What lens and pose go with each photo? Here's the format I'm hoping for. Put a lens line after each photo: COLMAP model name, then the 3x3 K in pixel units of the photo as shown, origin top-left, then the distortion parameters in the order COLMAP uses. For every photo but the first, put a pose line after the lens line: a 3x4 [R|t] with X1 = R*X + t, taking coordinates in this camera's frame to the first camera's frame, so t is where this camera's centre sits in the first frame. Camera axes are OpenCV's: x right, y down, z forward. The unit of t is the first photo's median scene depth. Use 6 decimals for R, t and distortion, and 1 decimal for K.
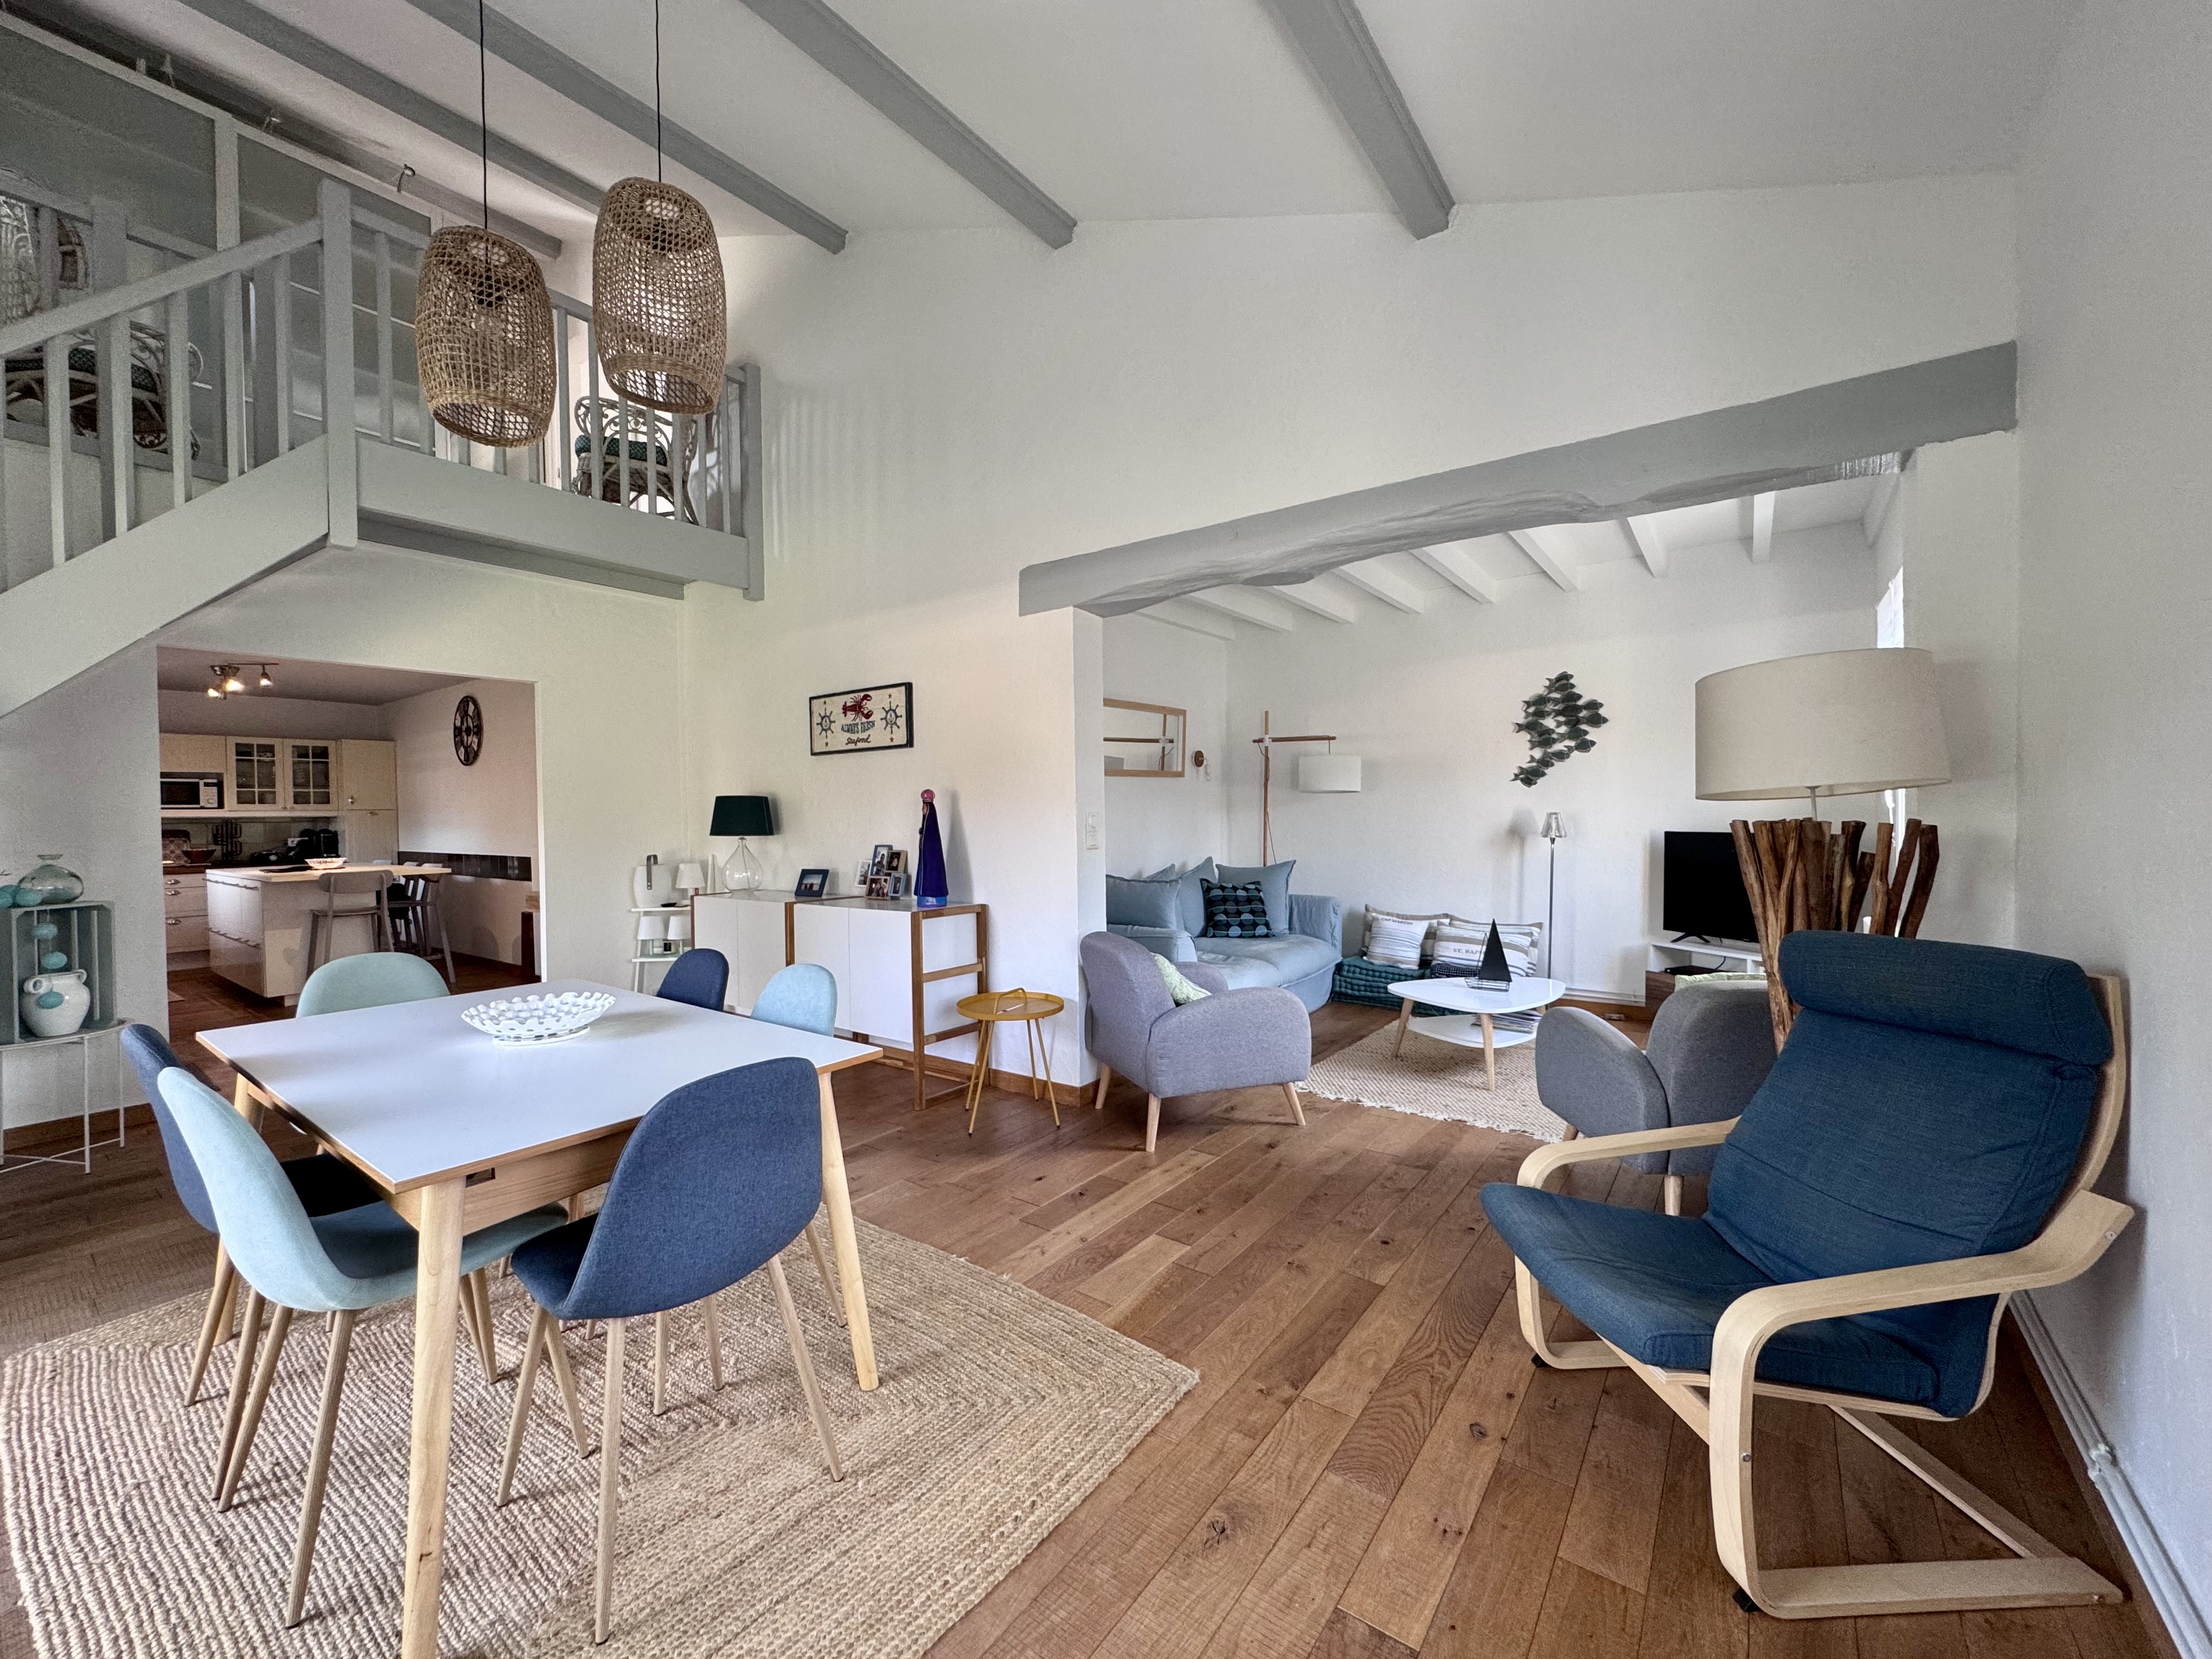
lens RADIAL K [[884.4, 0, 1106.0], [0, 884.4, 829.5], [0, 0, 1]] dist [-0.000866, 0.000366]
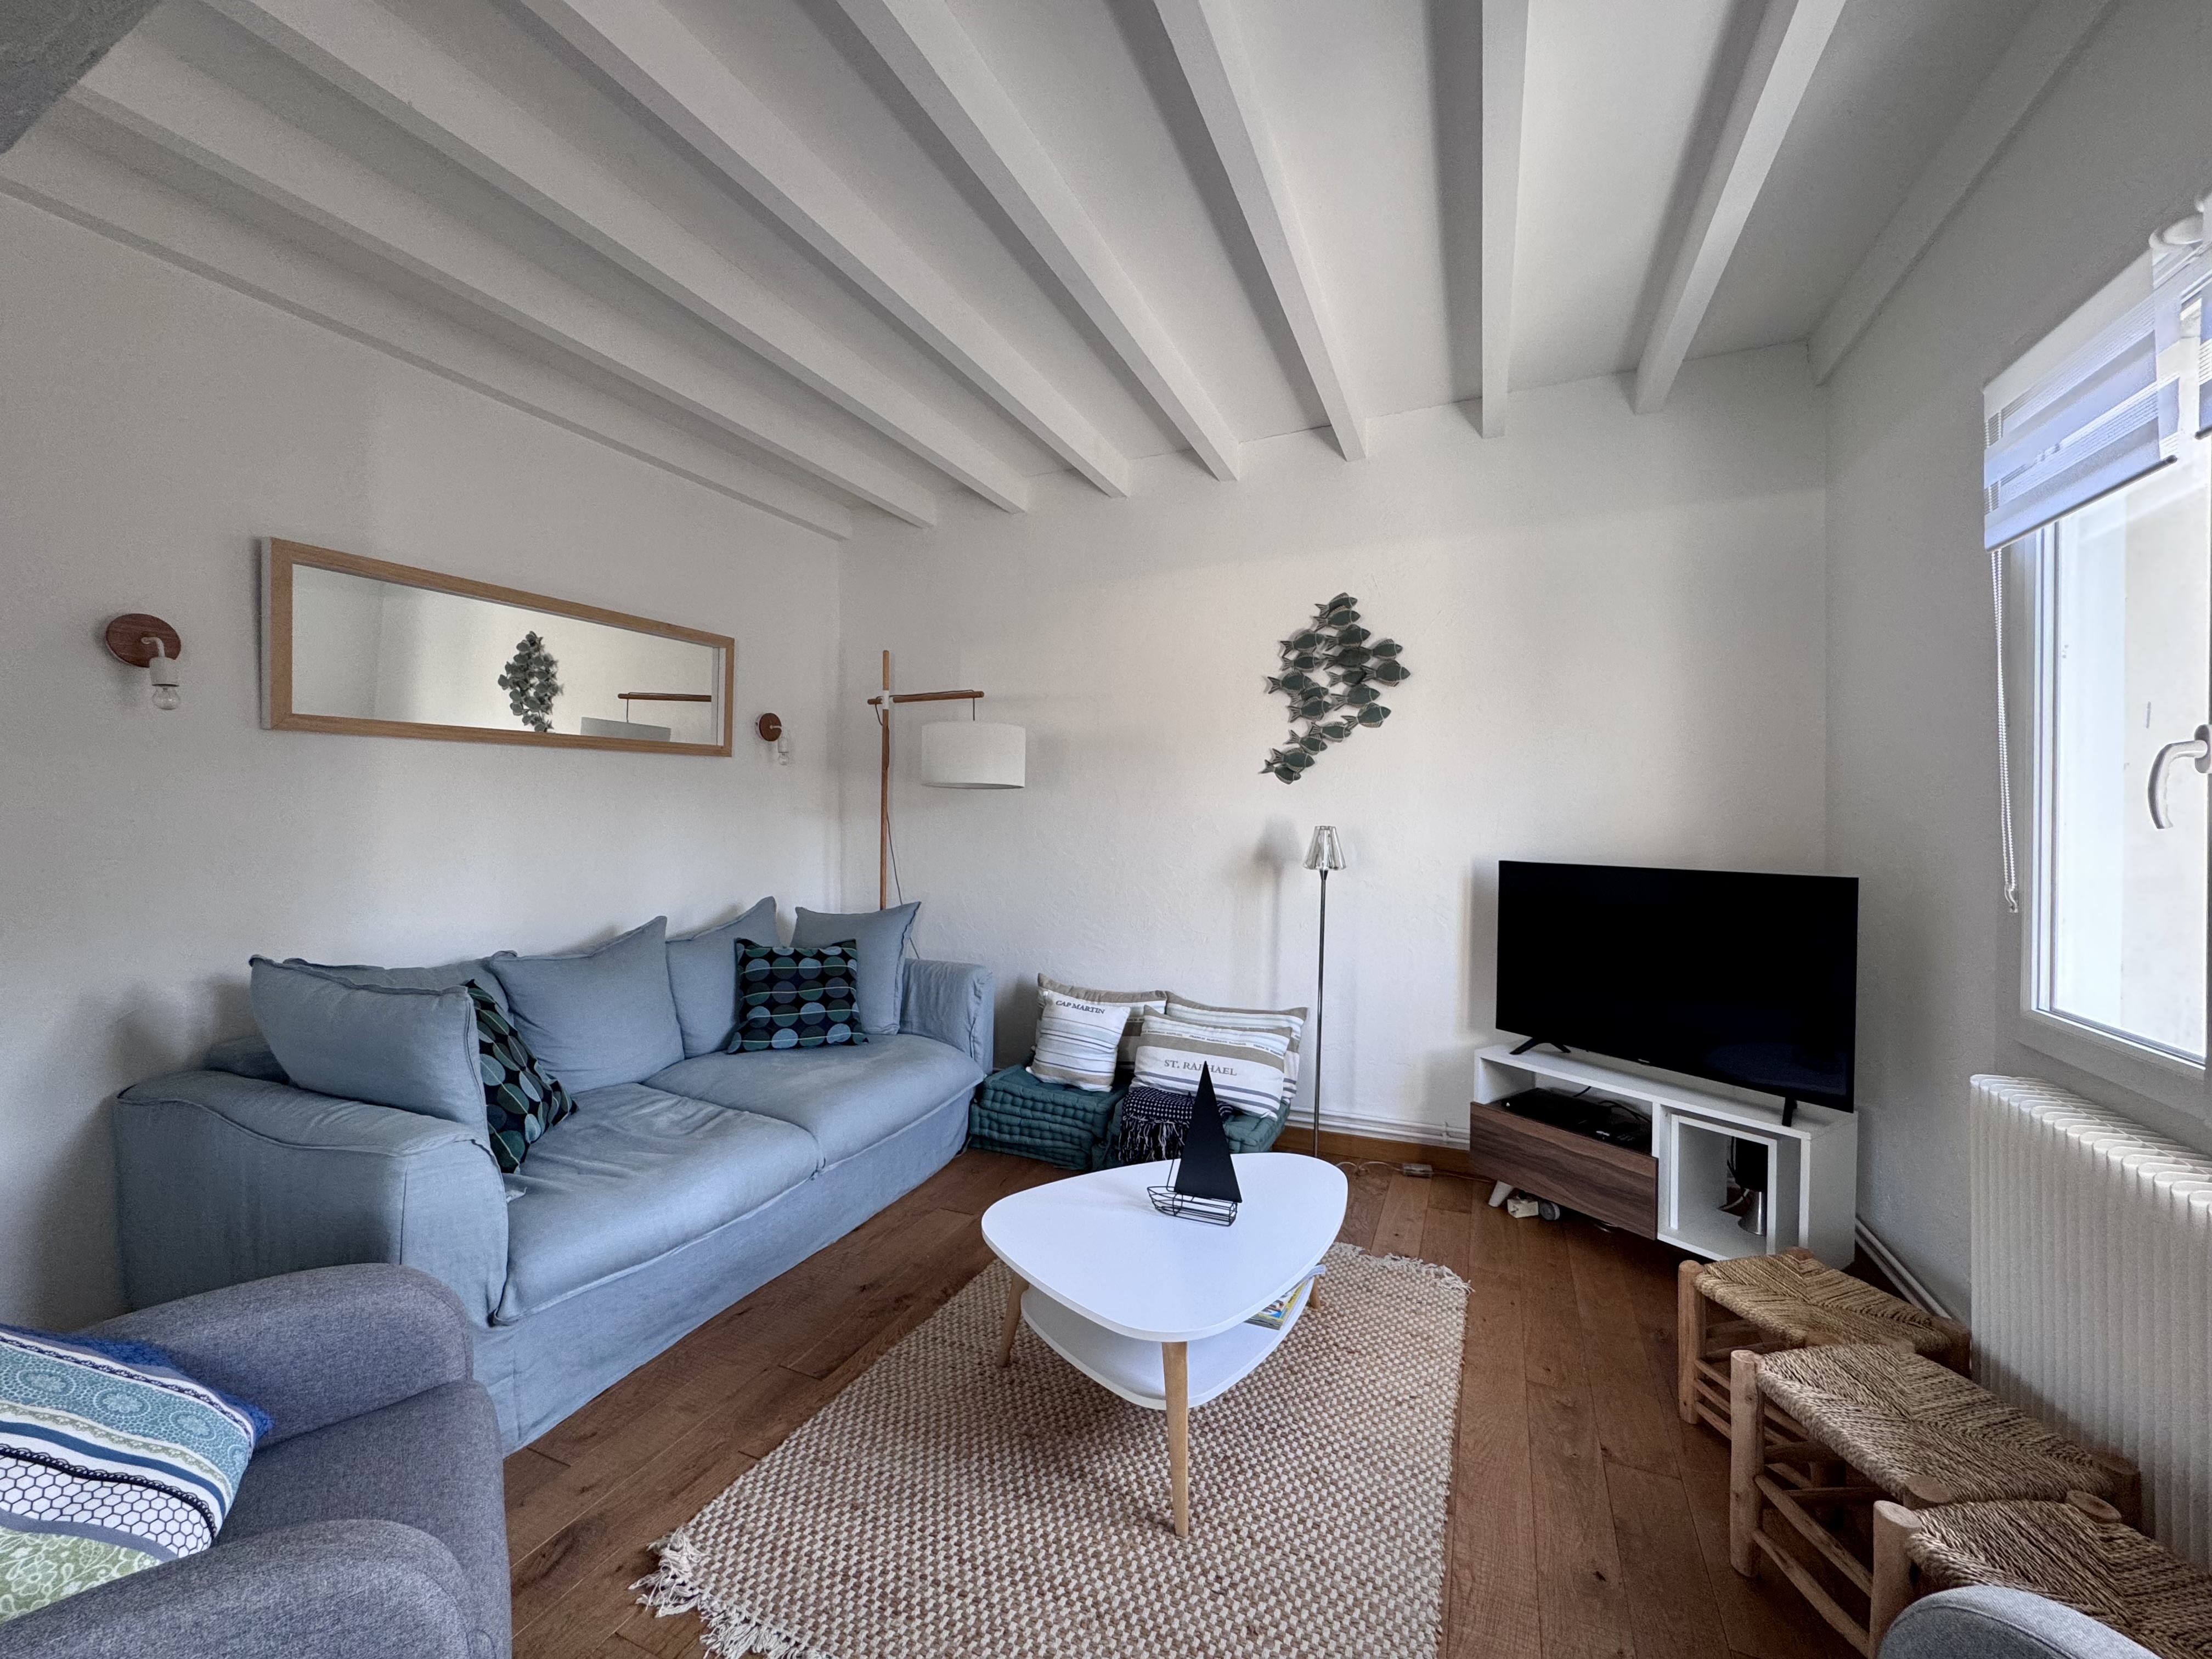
lens RADIAL K [[884.4, 0, 1106.0], [0, 884.4, 829.5], [0, 0, 1]] dist [-0.000866, 0.000366]
pose [[0.973902, 0.009242, 0.226781, 0.220461], [-0.007937, 0.999946, -0.006662, -0.011703], [-0.226830, 0.004688, 0.973923, 0.439883]]
